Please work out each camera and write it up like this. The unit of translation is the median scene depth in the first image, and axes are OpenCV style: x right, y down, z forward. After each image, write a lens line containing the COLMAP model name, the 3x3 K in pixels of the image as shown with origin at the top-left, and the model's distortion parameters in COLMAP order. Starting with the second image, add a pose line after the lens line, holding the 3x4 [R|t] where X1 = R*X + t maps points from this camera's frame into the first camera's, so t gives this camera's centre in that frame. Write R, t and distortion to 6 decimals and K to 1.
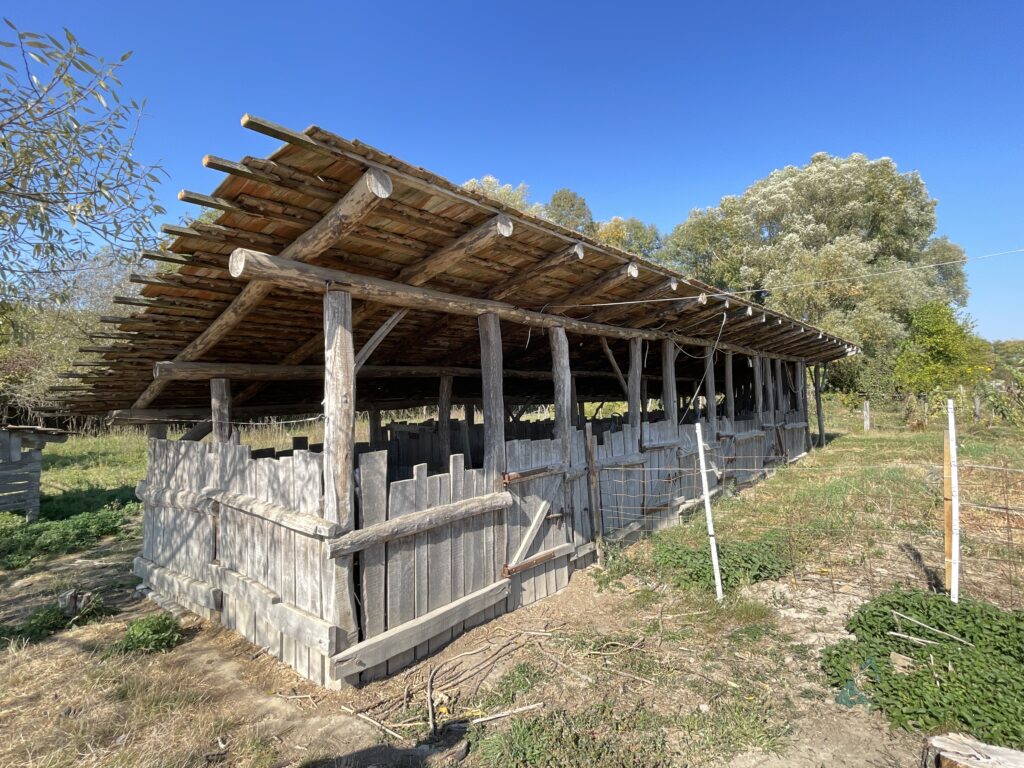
lens RADIAL K [[513.2, 0, 511.3], [0, 513.2, 384.6], [0, 0, 1]] dist [0.000119, -0.000001]
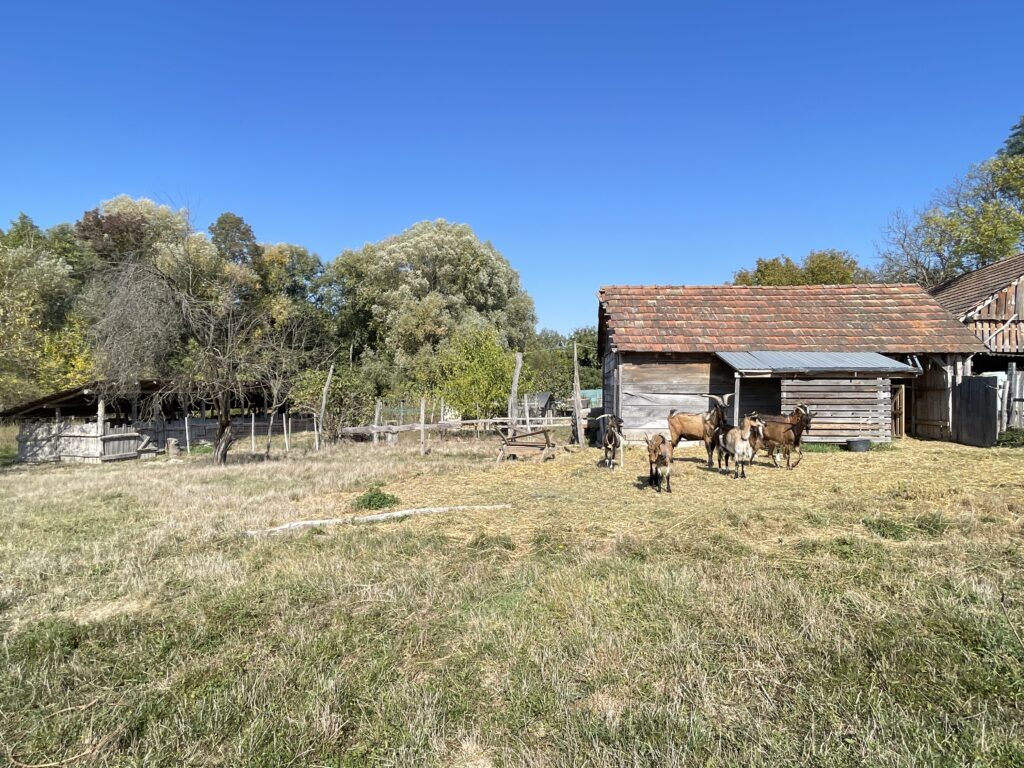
lens RADIAL K [[611.0, 0, 508.2], [0, 611.0, 387.2], [0, 0, 1]] dist [0.001832, -0.005837]
pose [[0.885860, 0.018763, 0.463574, 0.355871], [-0.021383, 0.999771, 0.000397, -0.240949], [-0.463460, -0.010264, 0.886058, -4.861853]]
